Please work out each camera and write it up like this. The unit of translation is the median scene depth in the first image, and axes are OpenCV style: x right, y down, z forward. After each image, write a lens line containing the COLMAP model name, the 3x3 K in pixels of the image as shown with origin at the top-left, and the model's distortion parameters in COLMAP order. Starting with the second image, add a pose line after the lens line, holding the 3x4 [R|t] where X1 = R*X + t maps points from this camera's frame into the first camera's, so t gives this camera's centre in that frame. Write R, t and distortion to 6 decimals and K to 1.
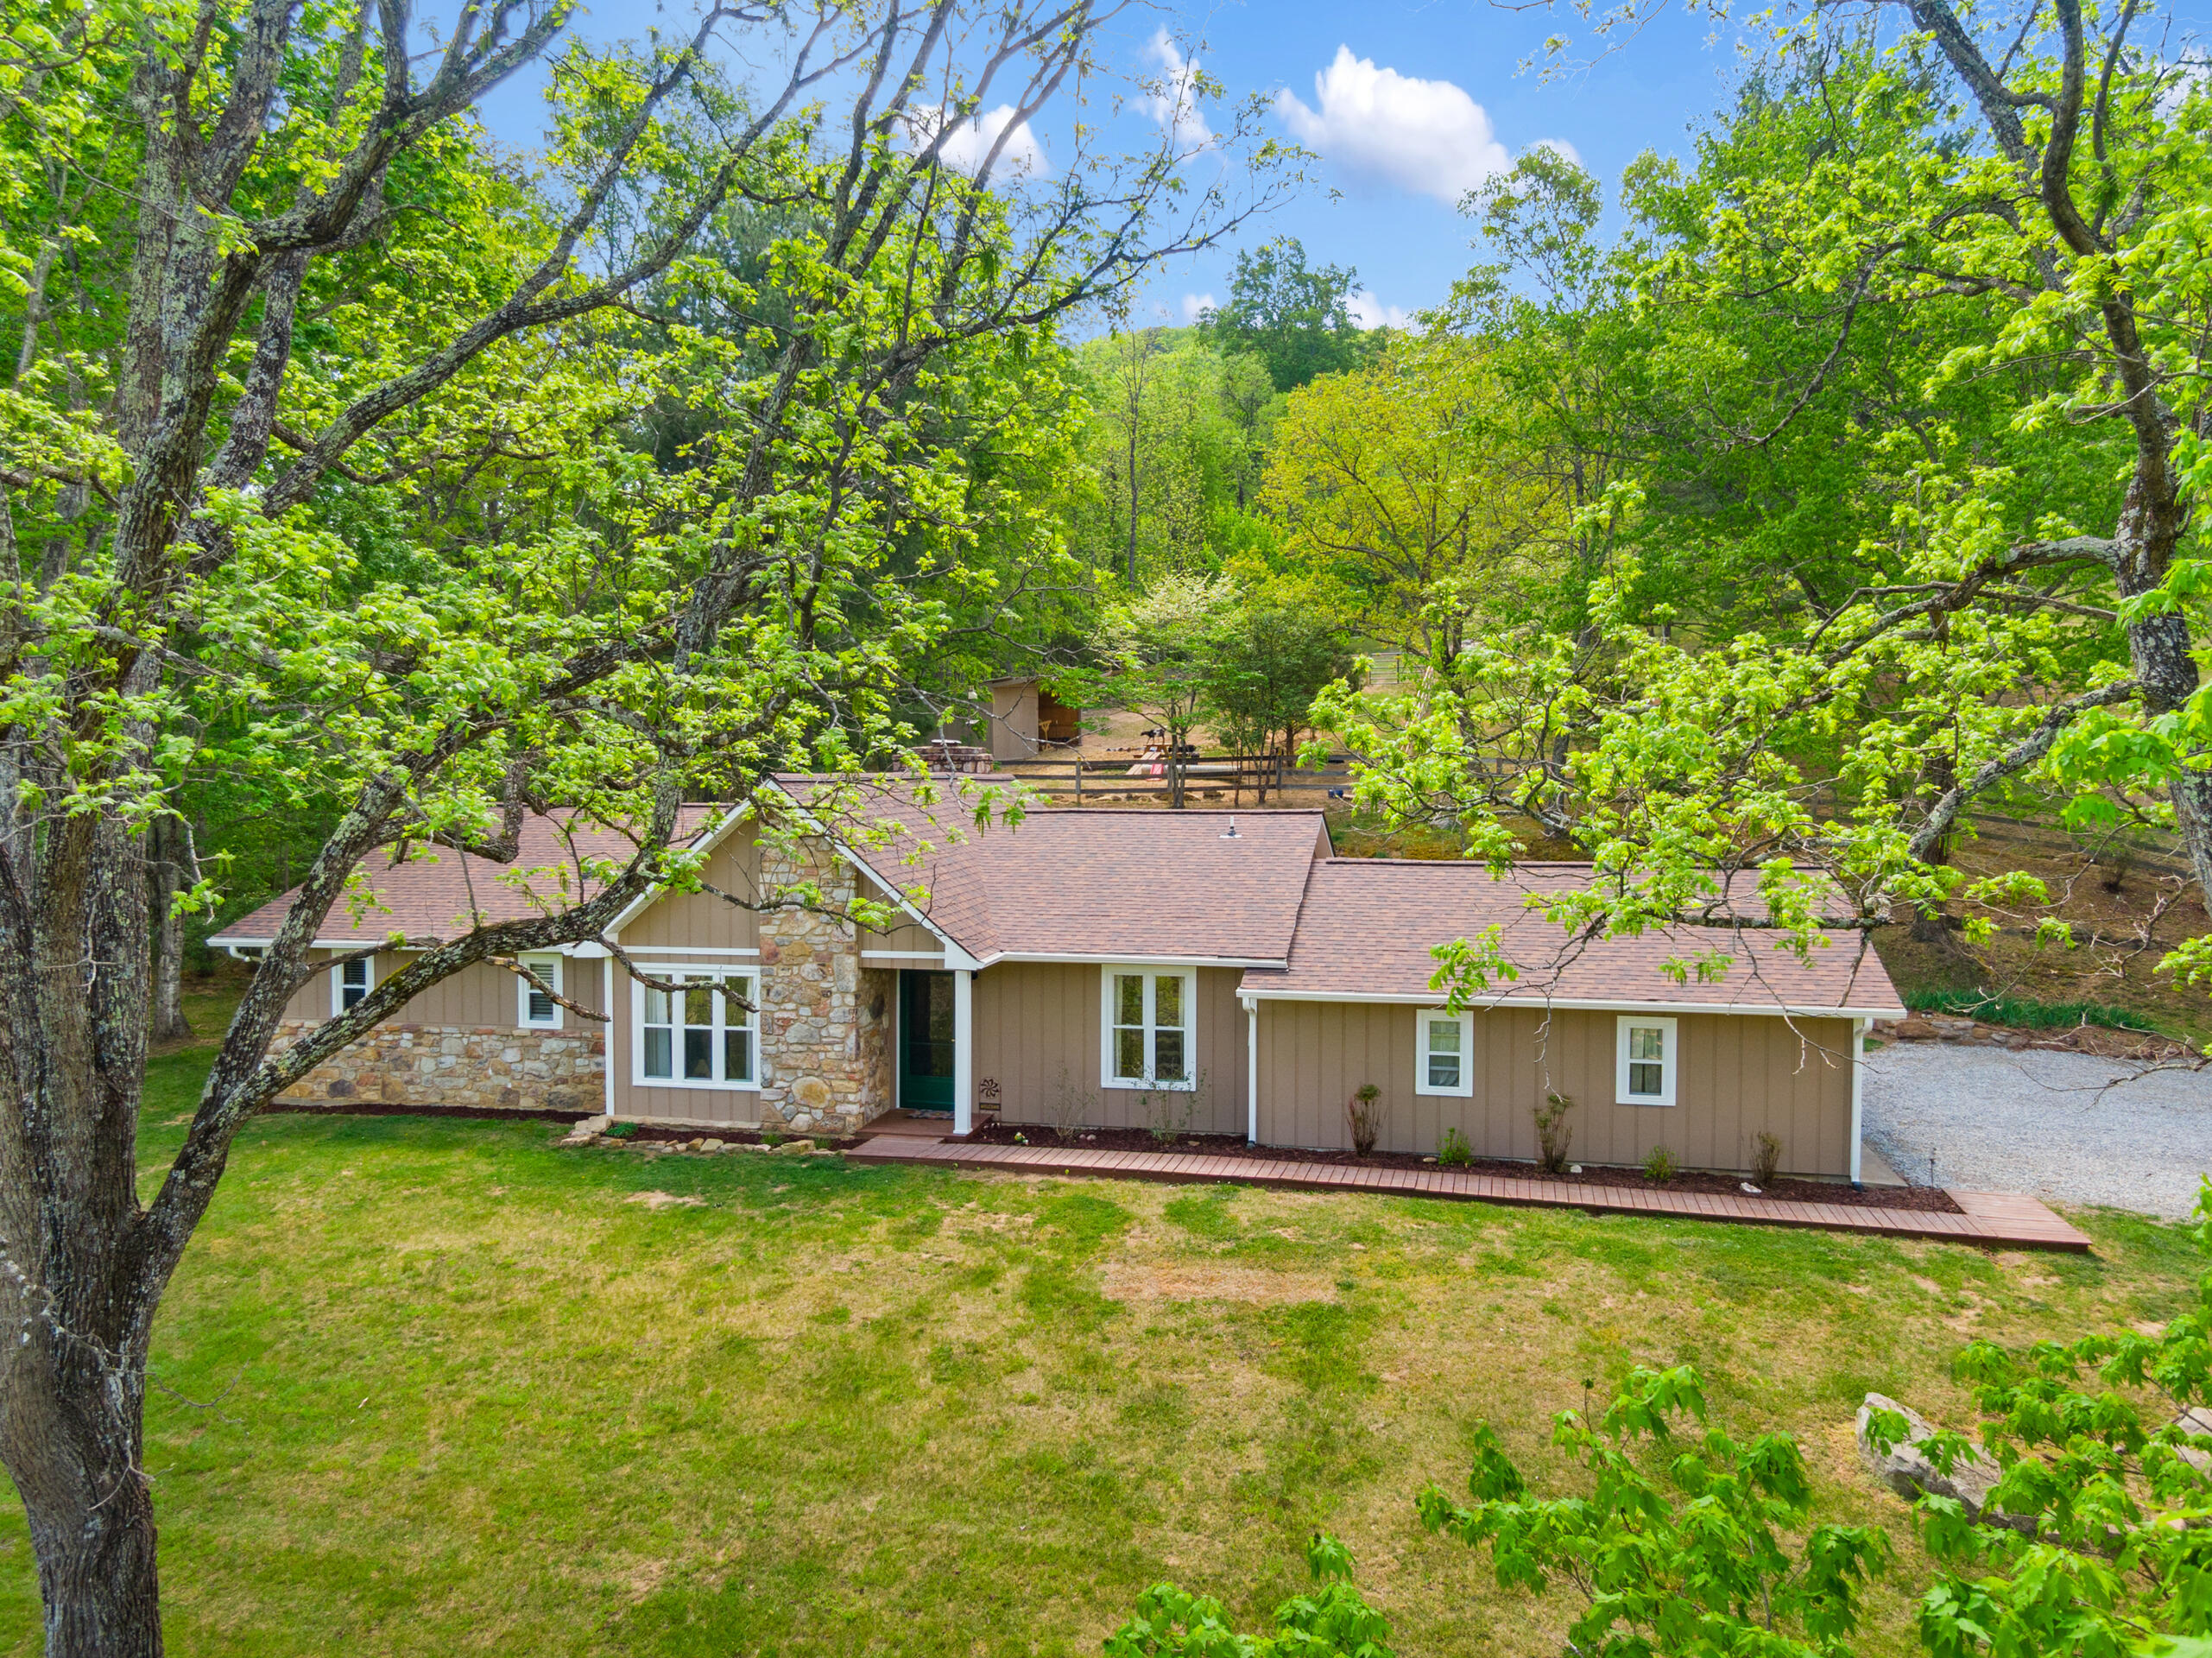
lens RADIAL K [[1707.9, 0, 1101.1], [0, 1707.9, 830.5], [0, 0, 1]] dist [0.013104, -0.013593]
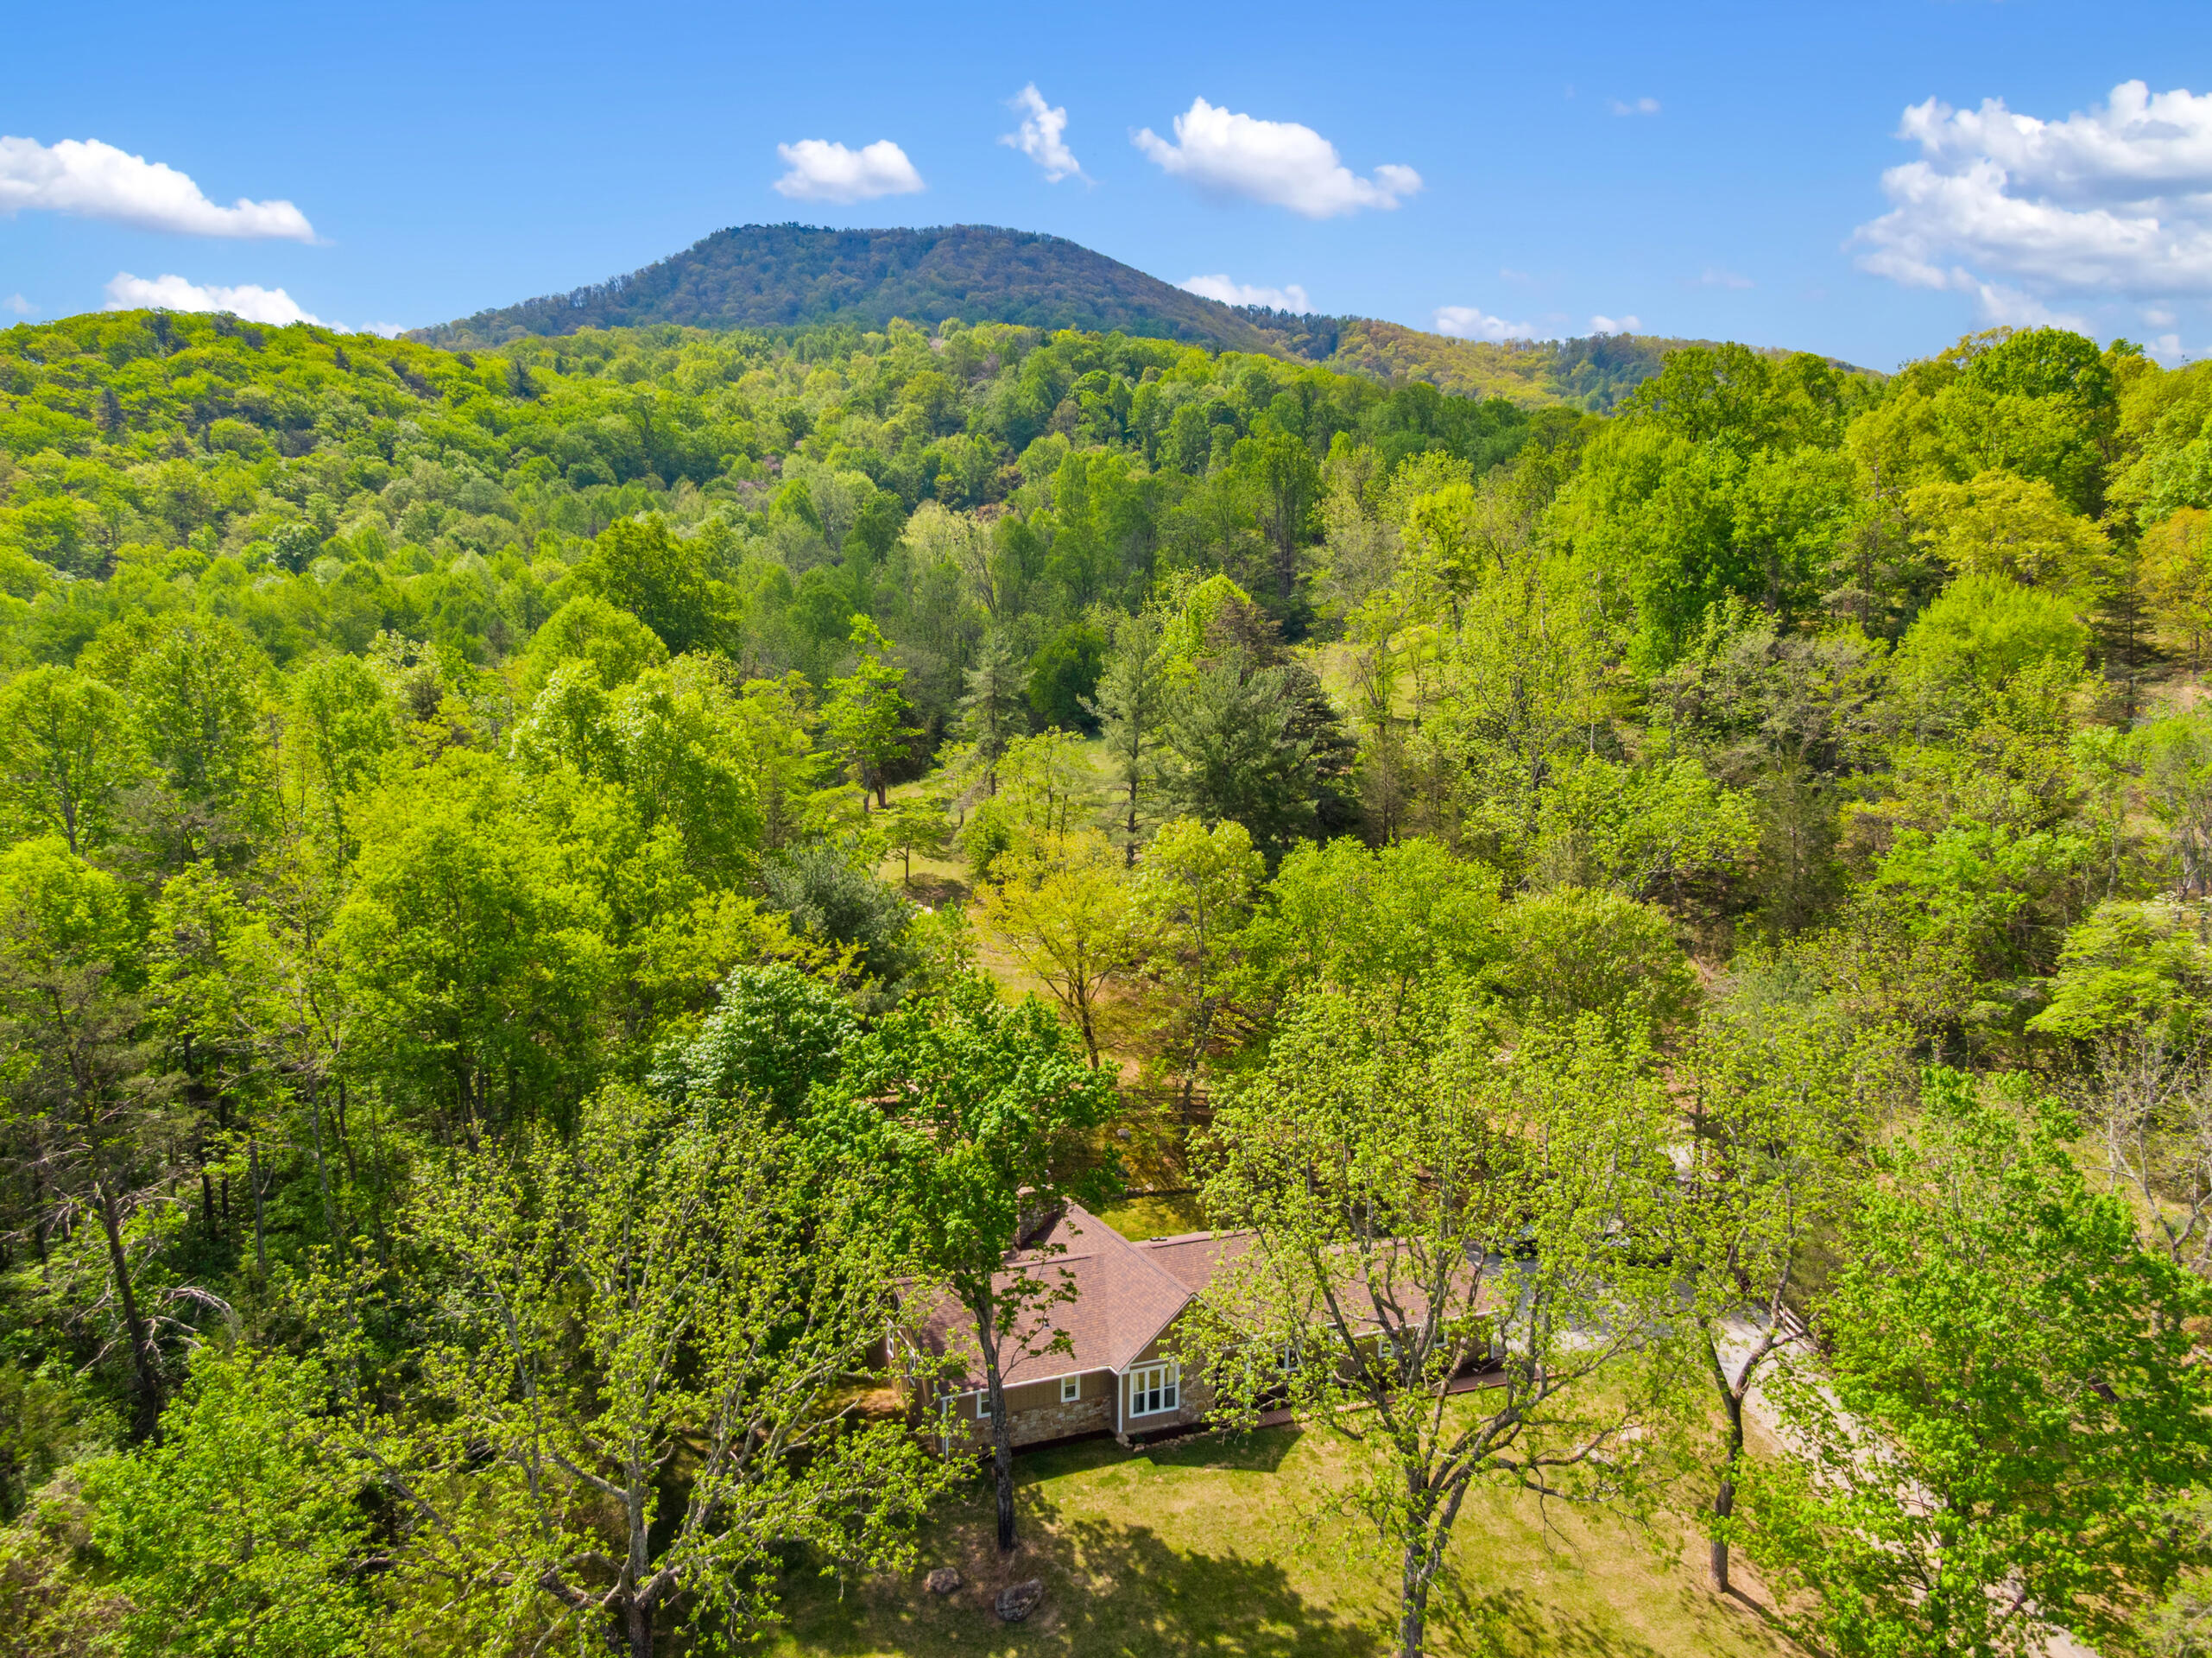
lens RADIAL K [[1595.9, 0, 1109.9], [0, 1595.9, 838.8], [0, 0, 1]] dist [0.031888, -0.048231]
pose [[0.801991, -0.042853, 0.595797, -1.740088], [0.011188, 0.998326, 0.056744, -0.873942], [-0.597232, -0.038843, 0.801128, -0.875035]]
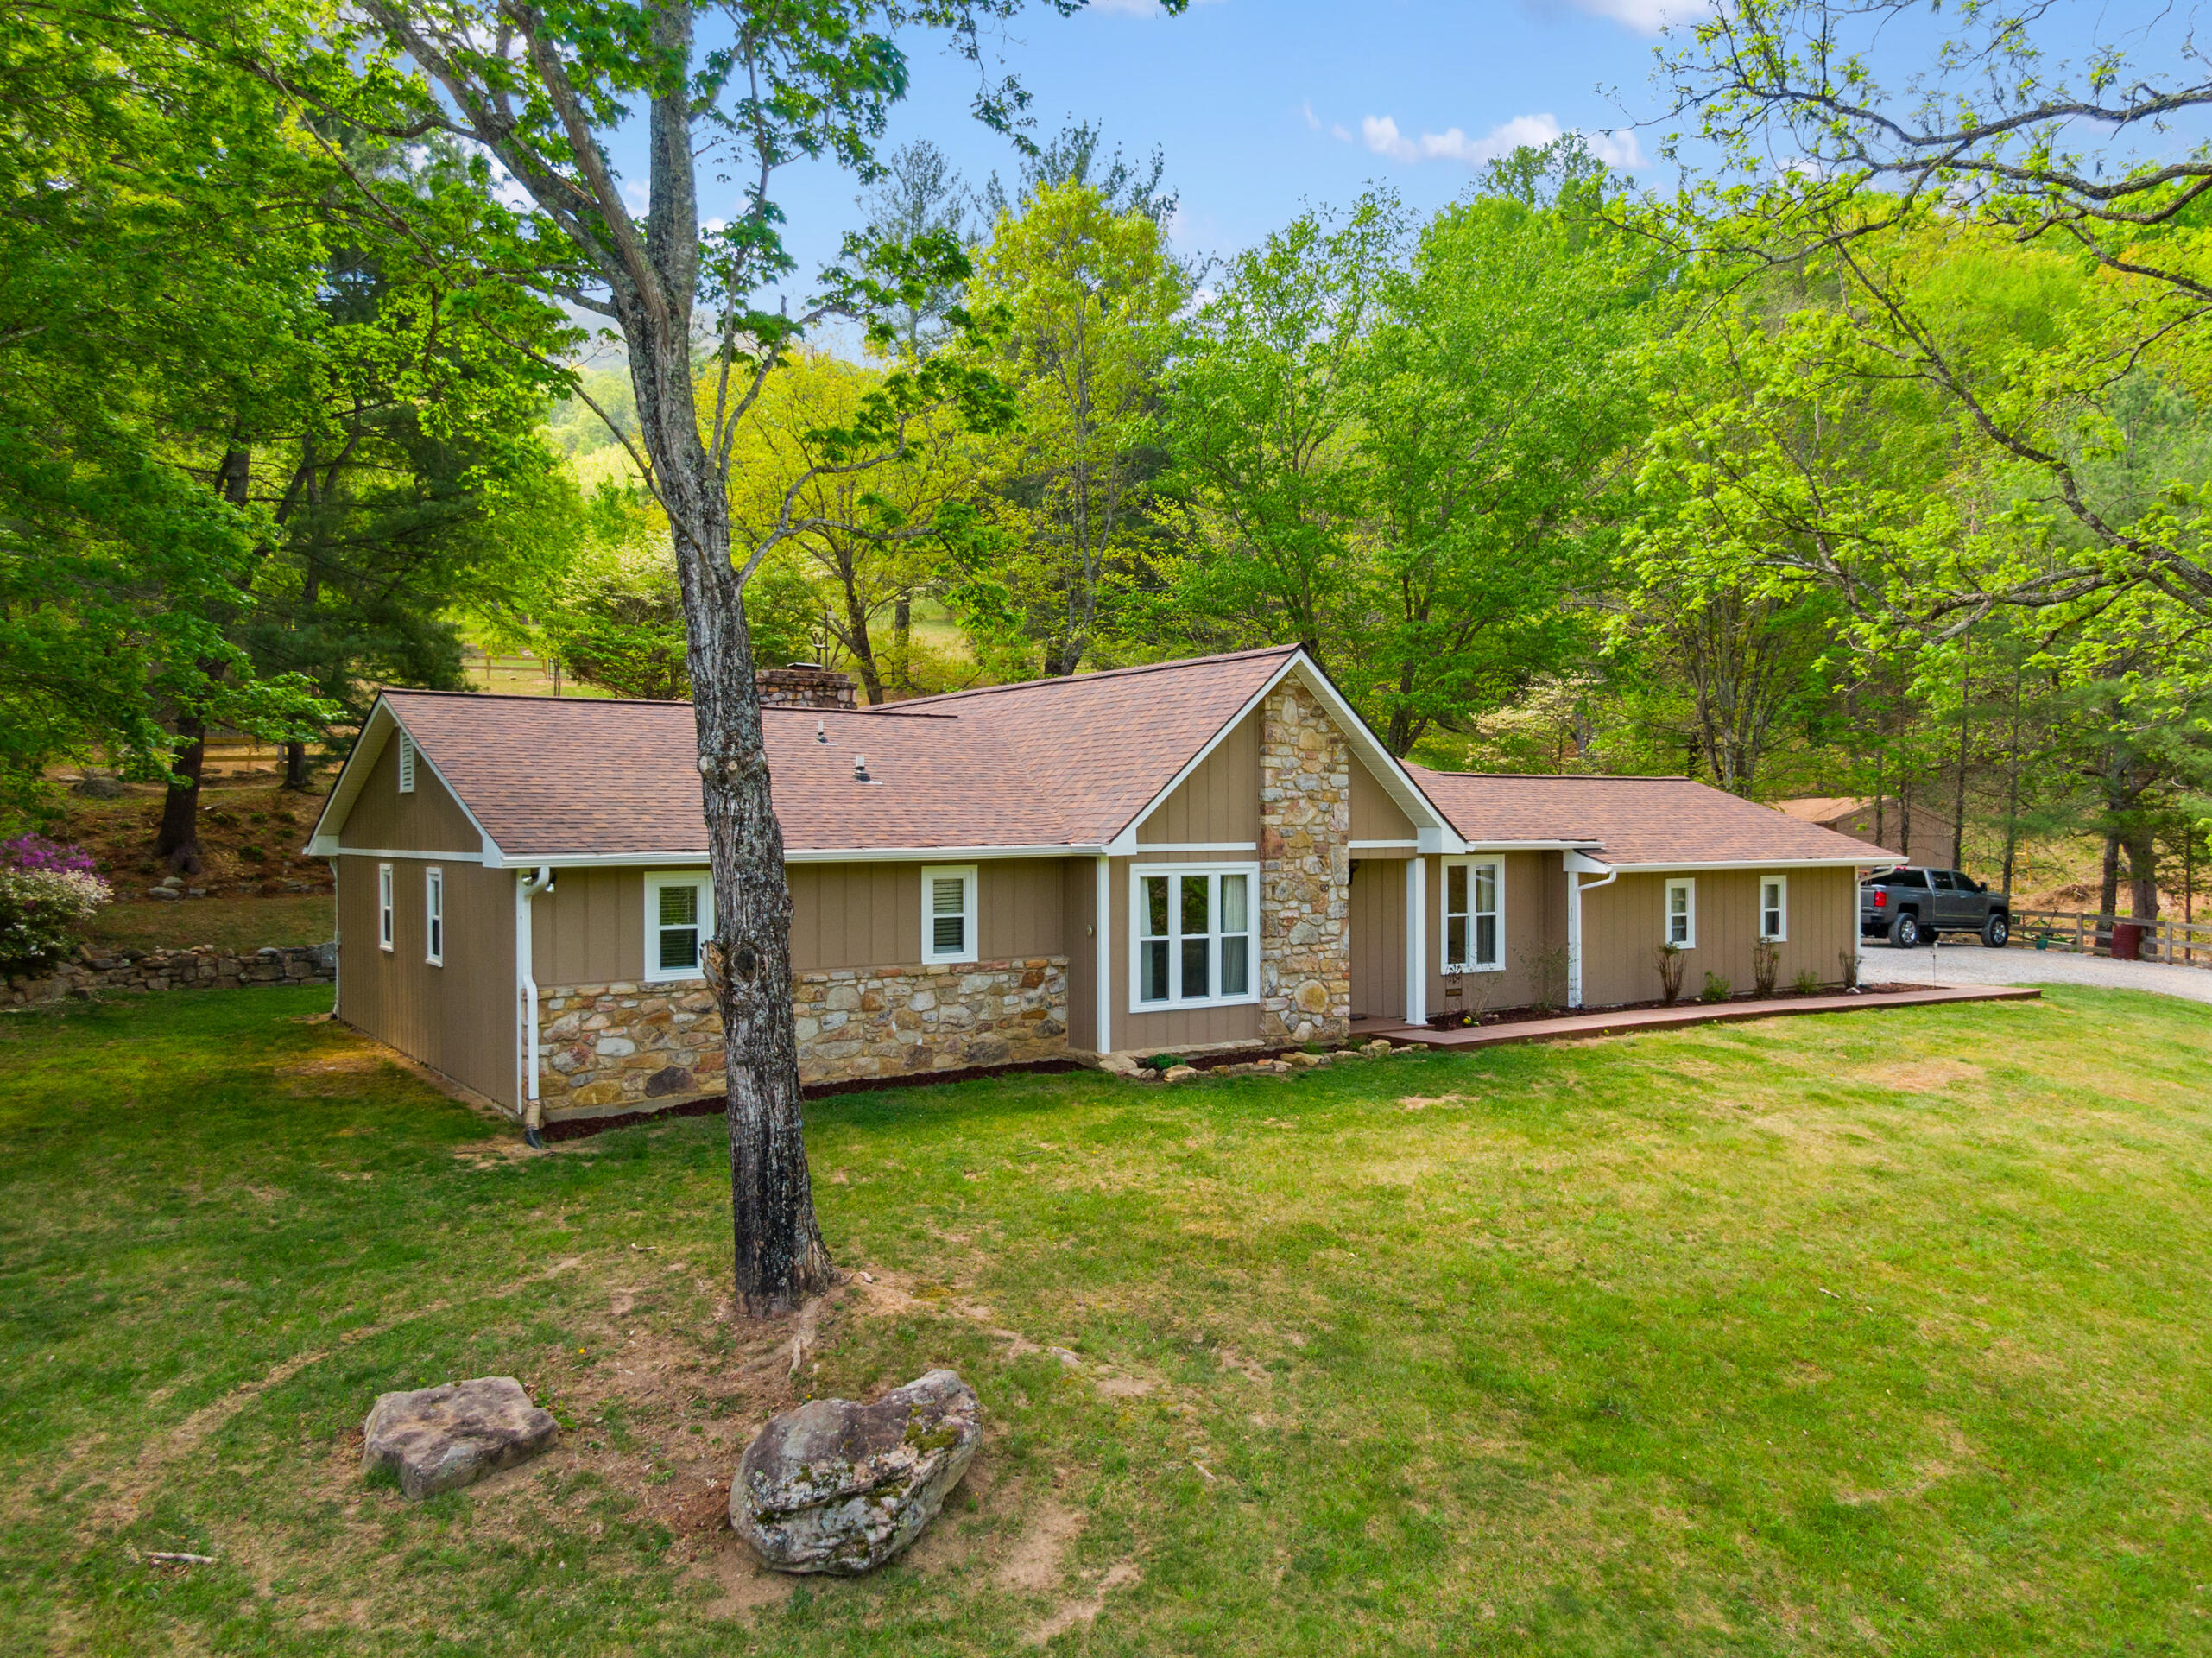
lens RADIAL K [[1595.9, 0, 1102.2], [0, 1595.9, 830.8], [0, 0, 1]] dist [0.031888, -0.048231]
pose [[0.680337, -0.003932, 0.732889, -0.884842], [0.028187, 0.999386, -0.020804, 0.080126], [-0.732357, 0.034811, 0.680030, 0.506058]]
